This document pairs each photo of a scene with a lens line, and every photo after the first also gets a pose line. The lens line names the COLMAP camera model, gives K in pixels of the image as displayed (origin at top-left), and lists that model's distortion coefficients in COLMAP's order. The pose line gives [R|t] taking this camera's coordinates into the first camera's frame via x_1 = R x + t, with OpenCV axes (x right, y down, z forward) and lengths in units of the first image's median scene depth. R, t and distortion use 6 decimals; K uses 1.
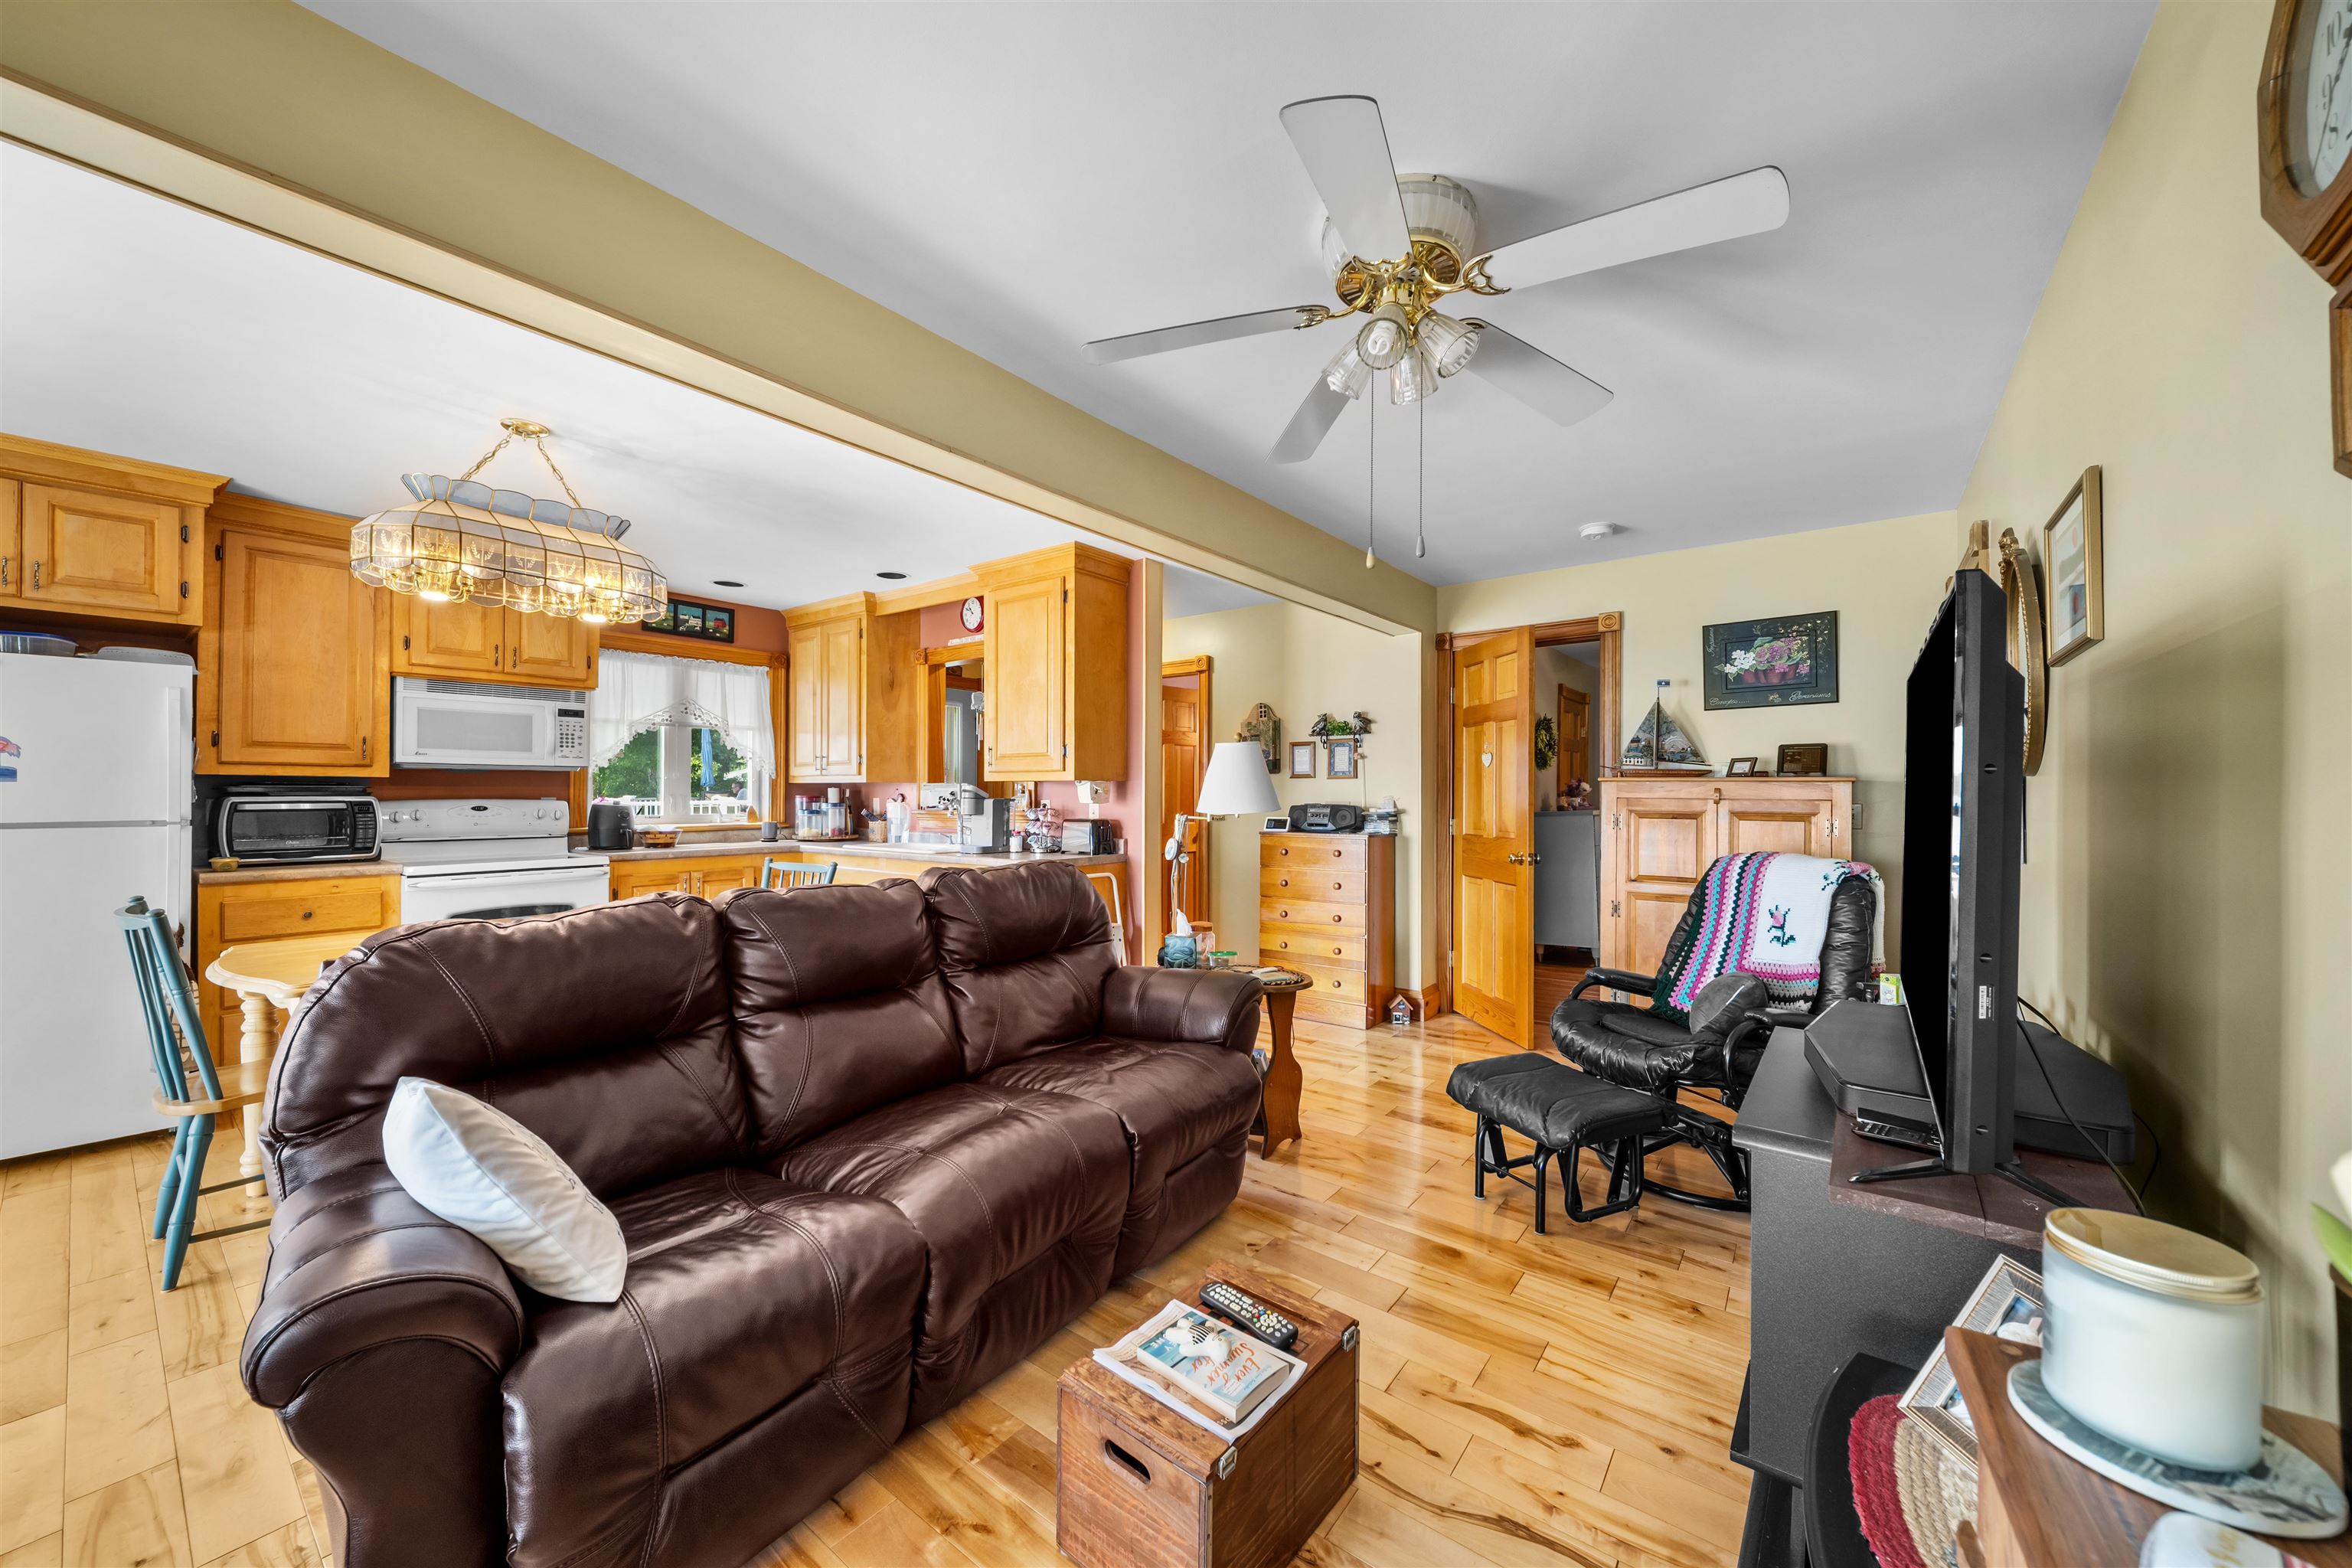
lens RADIAL K [[855.7, 0, 1176.3], [0, 855.7, 791.7], [0, 0, 1]] dist [0.000058, -0.004326]
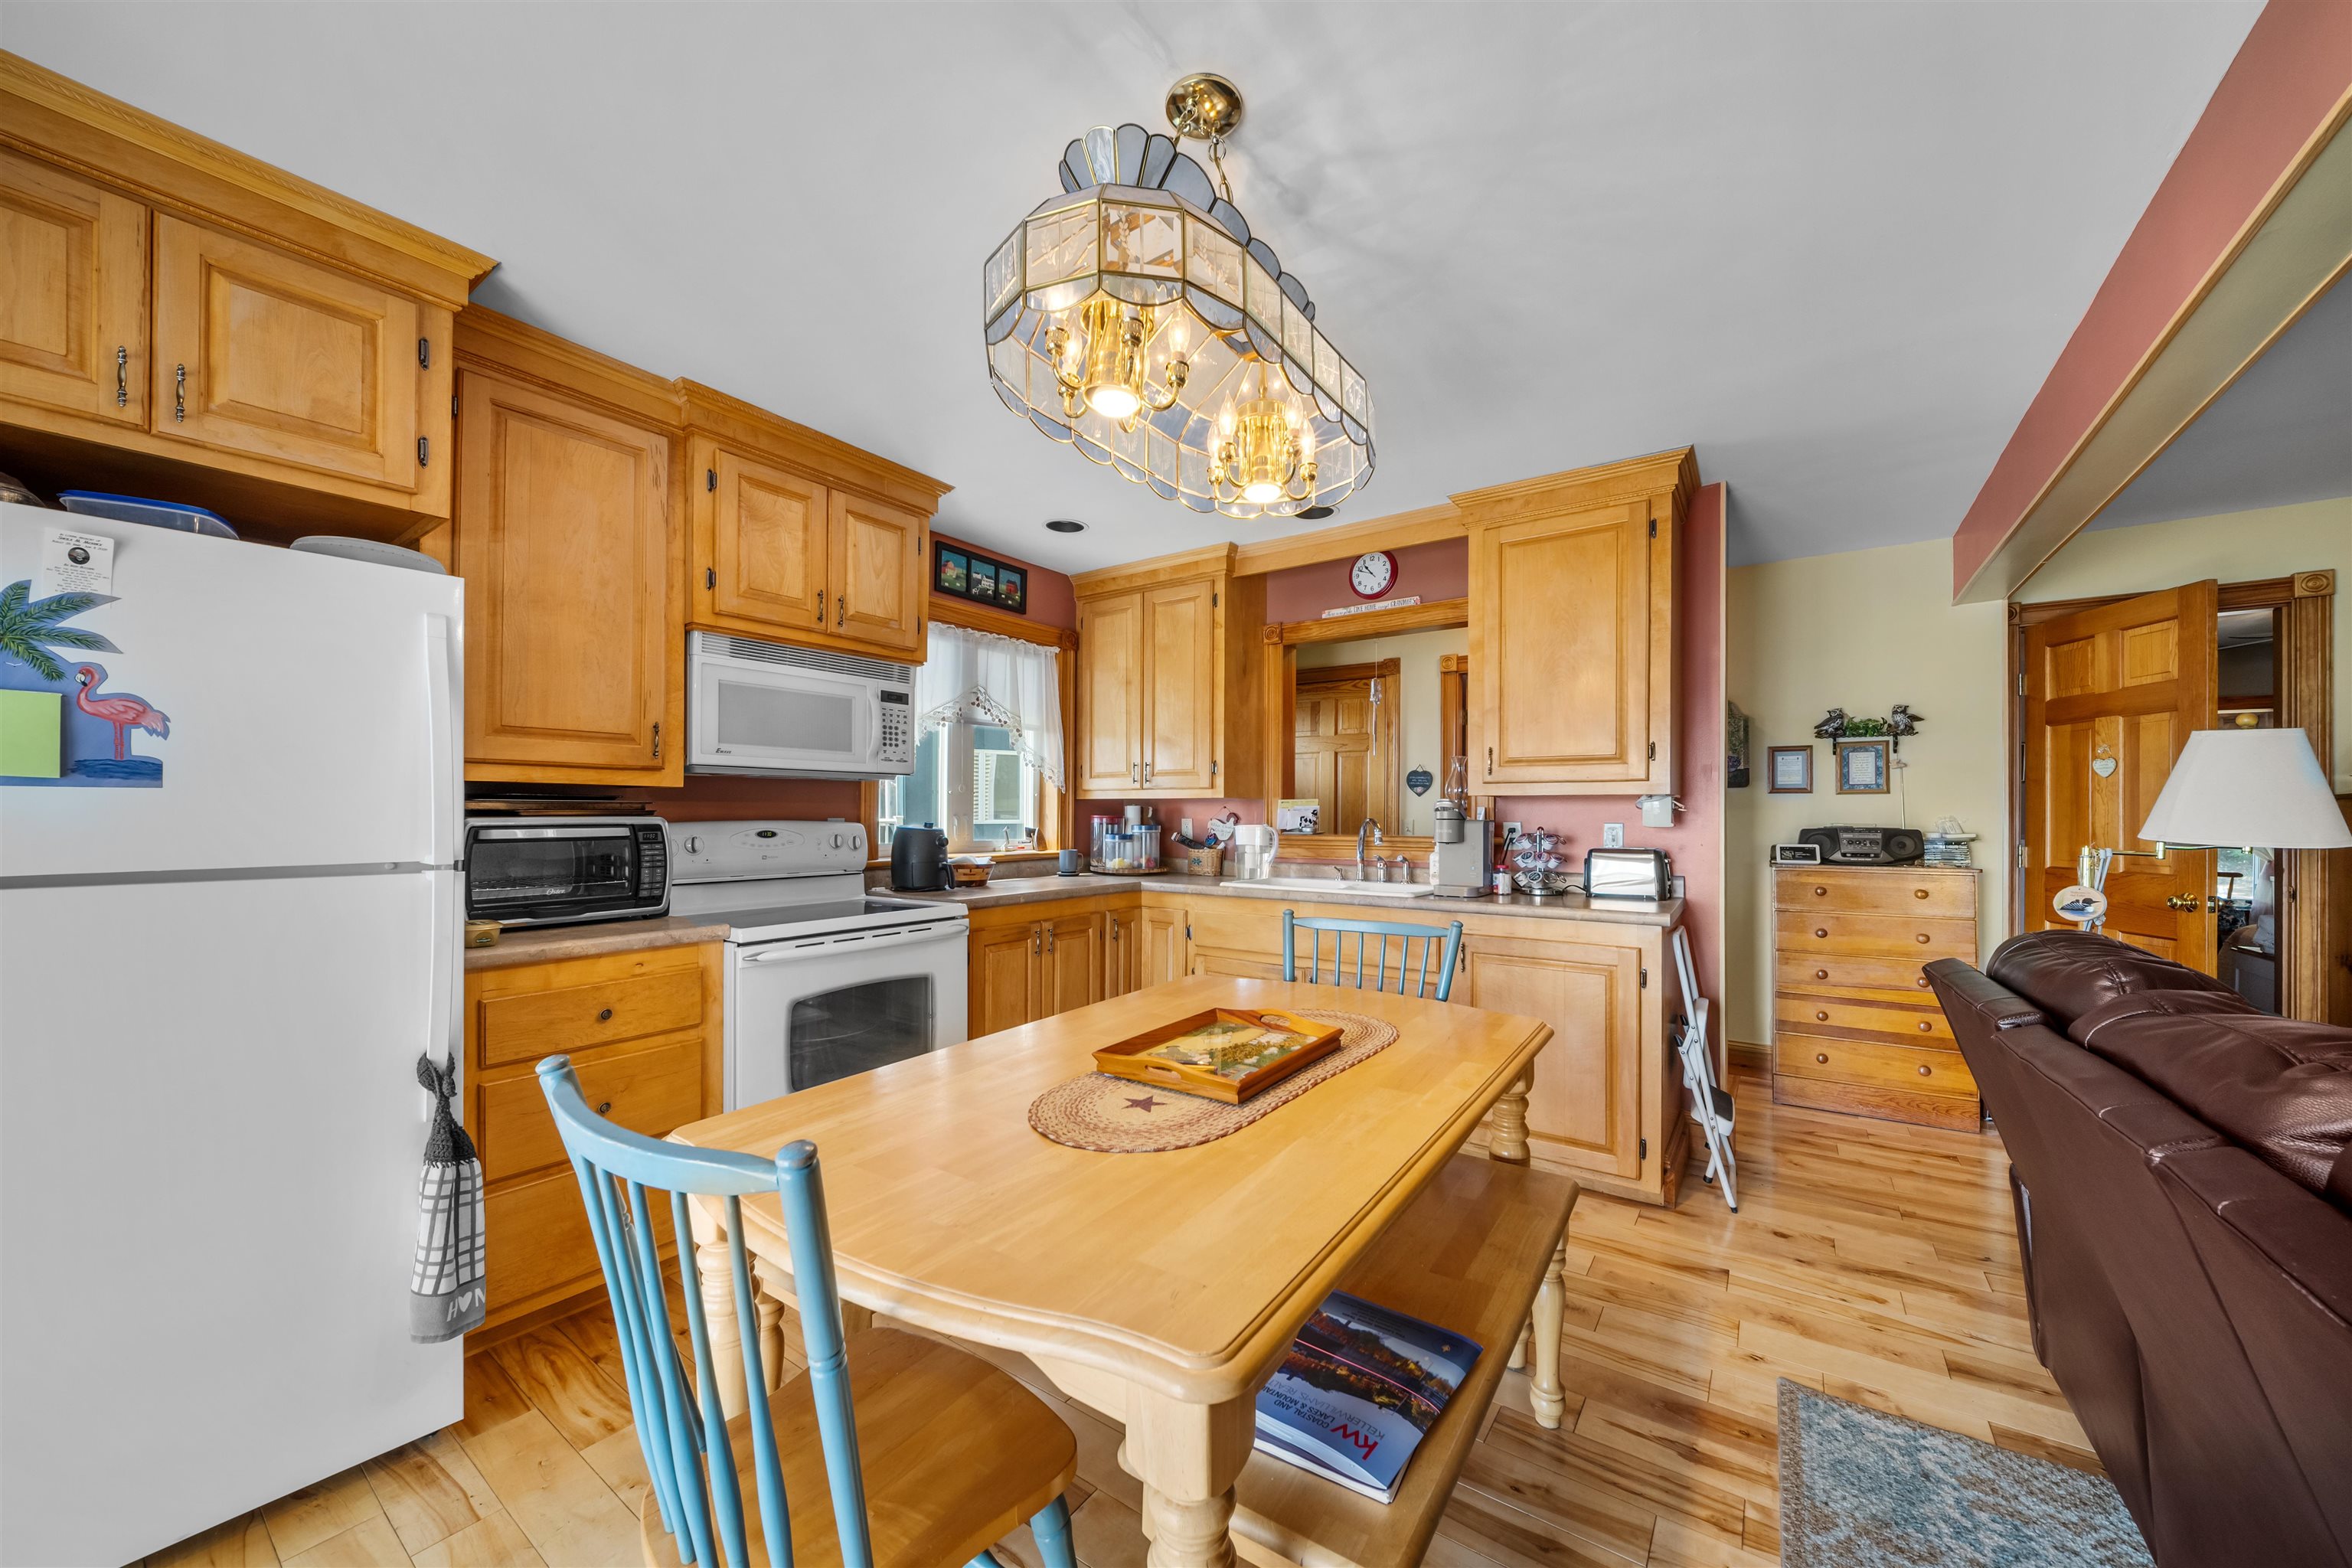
lens RADIAL K [[829.1, 0, 1162.2], [0, 829.1, 812.9], [0, 0, 1]] dist [0.015447, -0.010952]
pose [[0.999362, 0.000574, 0.035711, -0.566433], [-0.000640, 0.999998, 0.001850, 0.001065], [-0.035709, -0.001872, 0.999360, 0.347586]]
